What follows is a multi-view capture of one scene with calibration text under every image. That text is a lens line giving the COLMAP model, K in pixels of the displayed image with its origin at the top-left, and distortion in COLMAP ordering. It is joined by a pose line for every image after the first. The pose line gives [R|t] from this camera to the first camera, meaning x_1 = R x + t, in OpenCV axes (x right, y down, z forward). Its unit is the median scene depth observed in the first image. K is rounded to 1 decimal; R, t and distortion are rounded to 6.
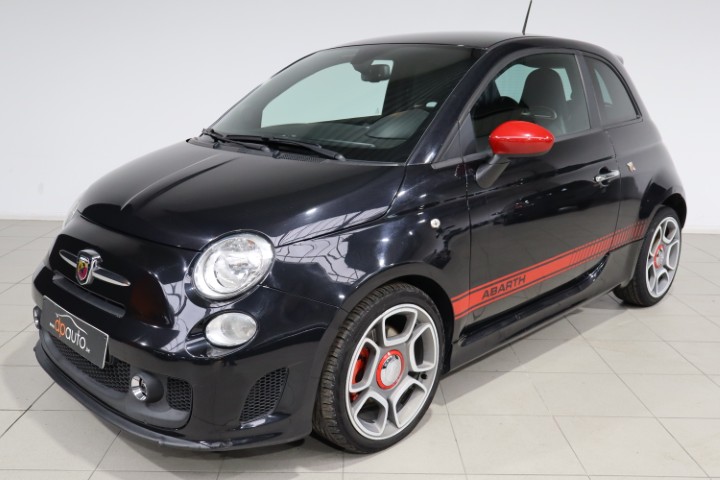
lens RADIAL K [[683.7, 0, 357.5], [0, 683.7, 241.7], [0, 0, 1]] dist [0.020549, 0.000000]
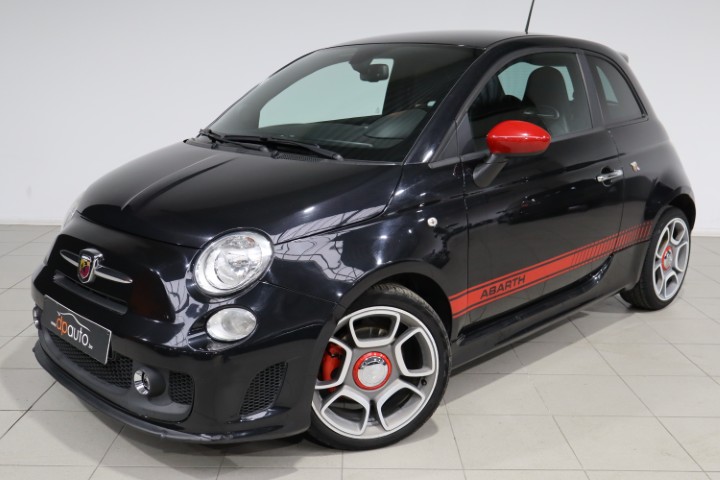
lens RADIAL K [[762.4, 0, 361.4], [0, 762.4, 242.5], [0, 0, 1]] dist [0.008018, 0.000000]
pose [[0.999993, -0.003440, -0.001666, 0.009399], [0.003415, 0.999877, -0.015300, 0.017916], [0.001719, 0.015295, 0.999882, -0.109407]]
